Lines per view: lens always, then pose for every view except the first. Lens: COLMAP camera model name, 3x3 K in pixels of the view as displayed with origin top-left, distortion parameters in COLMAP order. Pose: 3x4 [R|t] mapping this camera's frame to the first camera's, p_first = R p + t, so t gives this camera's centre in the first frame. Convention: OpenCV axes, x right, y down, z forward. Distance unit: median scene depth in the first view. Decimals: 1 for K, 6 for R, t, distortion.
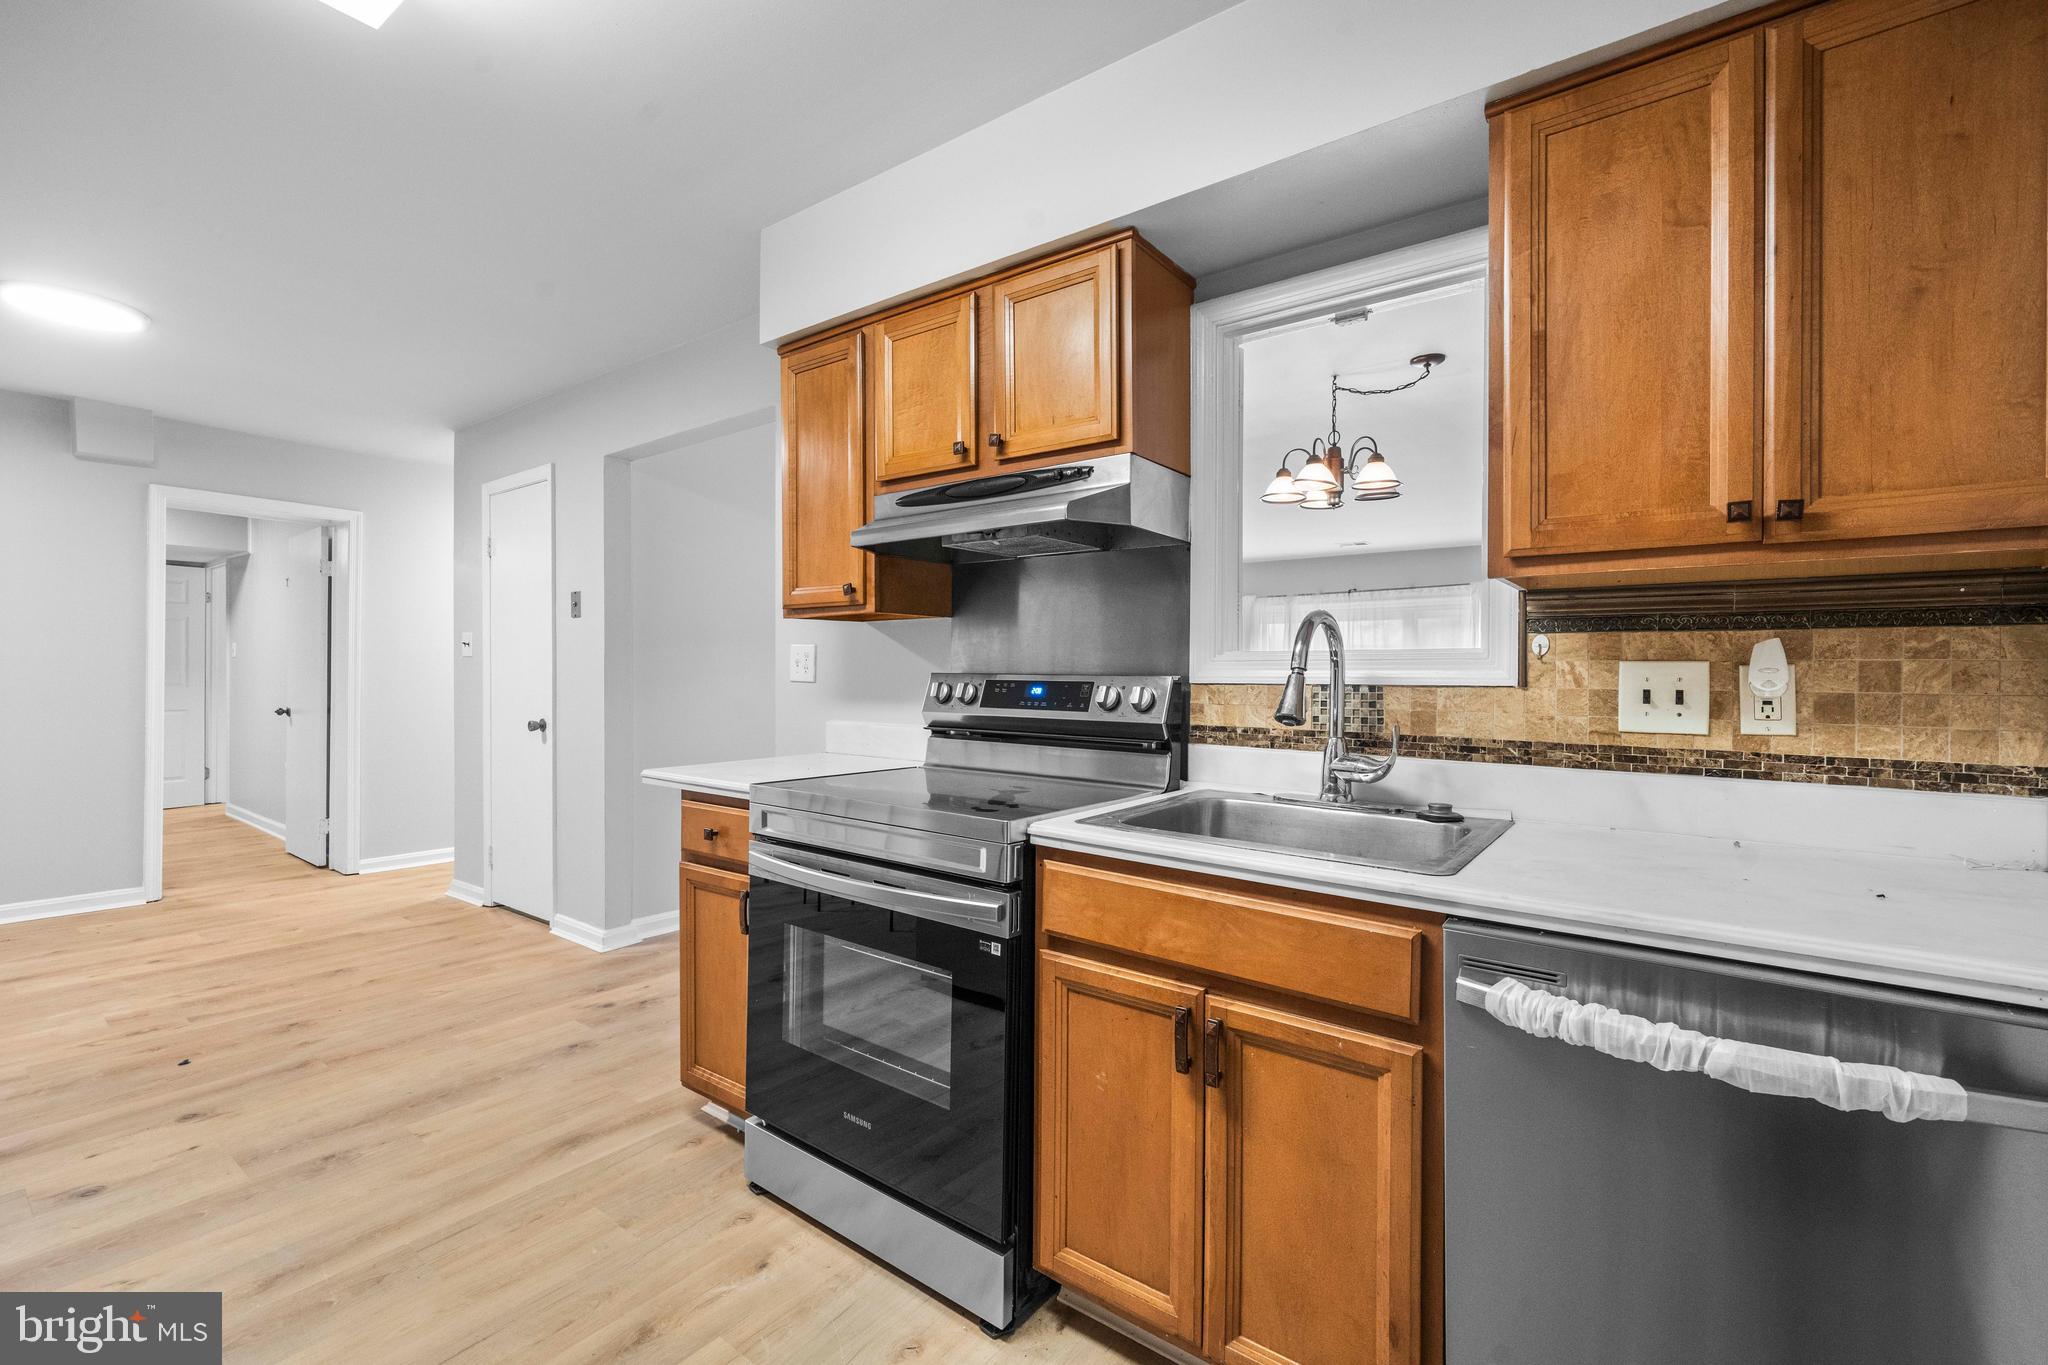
lens RADIAL K [[883.9, 0, 1016.0], [0, 883.9, 679.1], [0, 0, 1]] dist [0.006903, -0.000454]
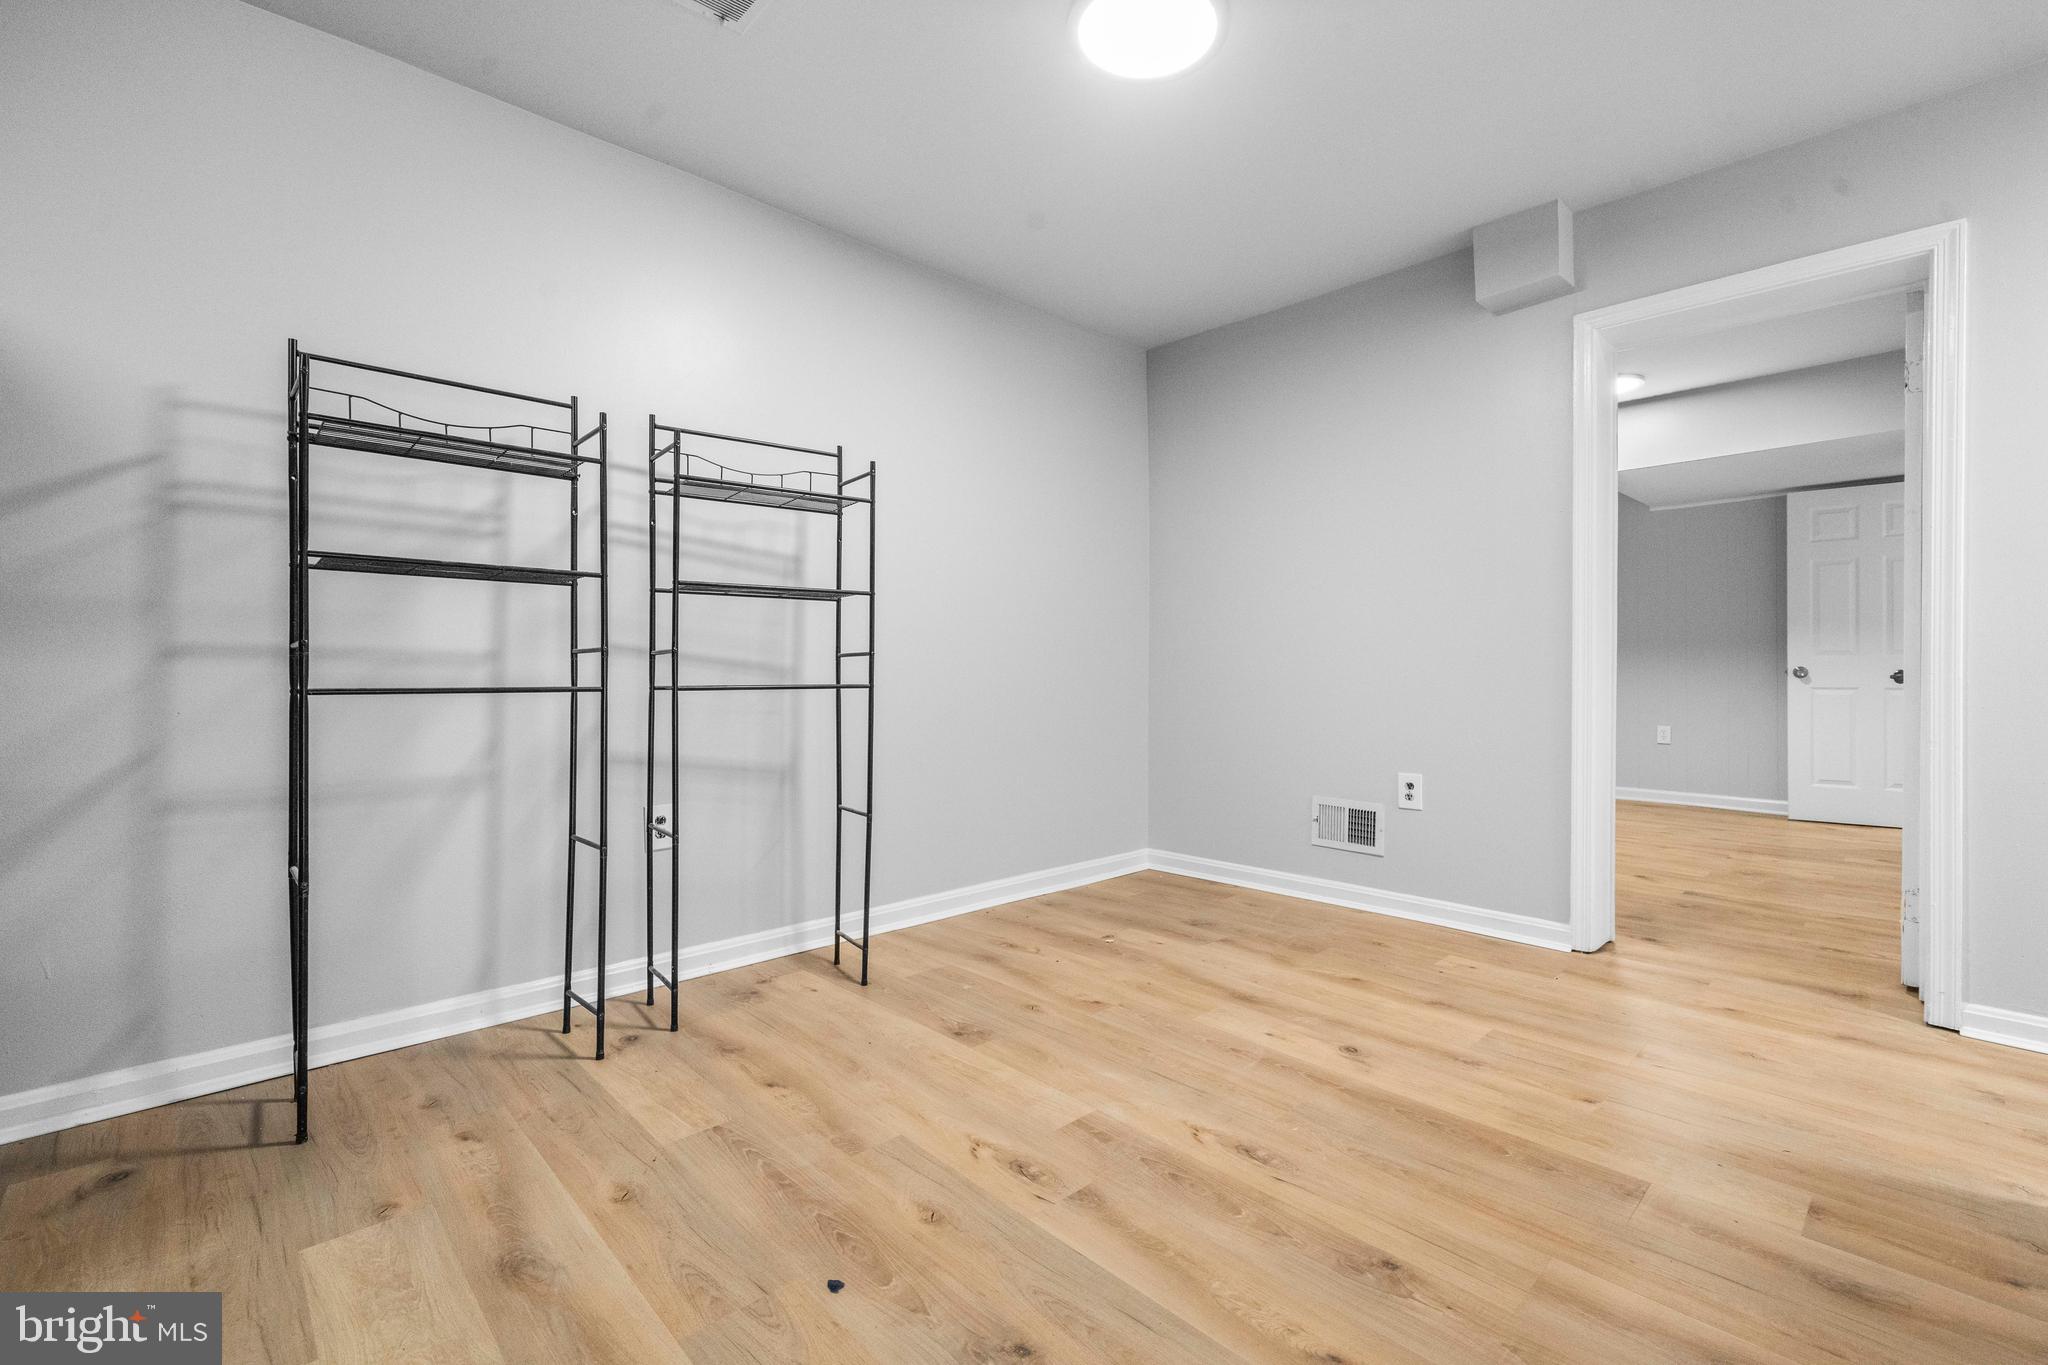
lens RADIAL K [[883.9, 0, 1025.0], [0, 883.9, 670.2], [0, 0, 1]] dist [0.006903, -0.000454]
pose [[-0.145772, -0.006520, -0.989297, -0.391084], [-0.005844, 0.999967, -0.005729, 0.072357], [0.989301, 0.004947, -0.145805, 1.027976]]
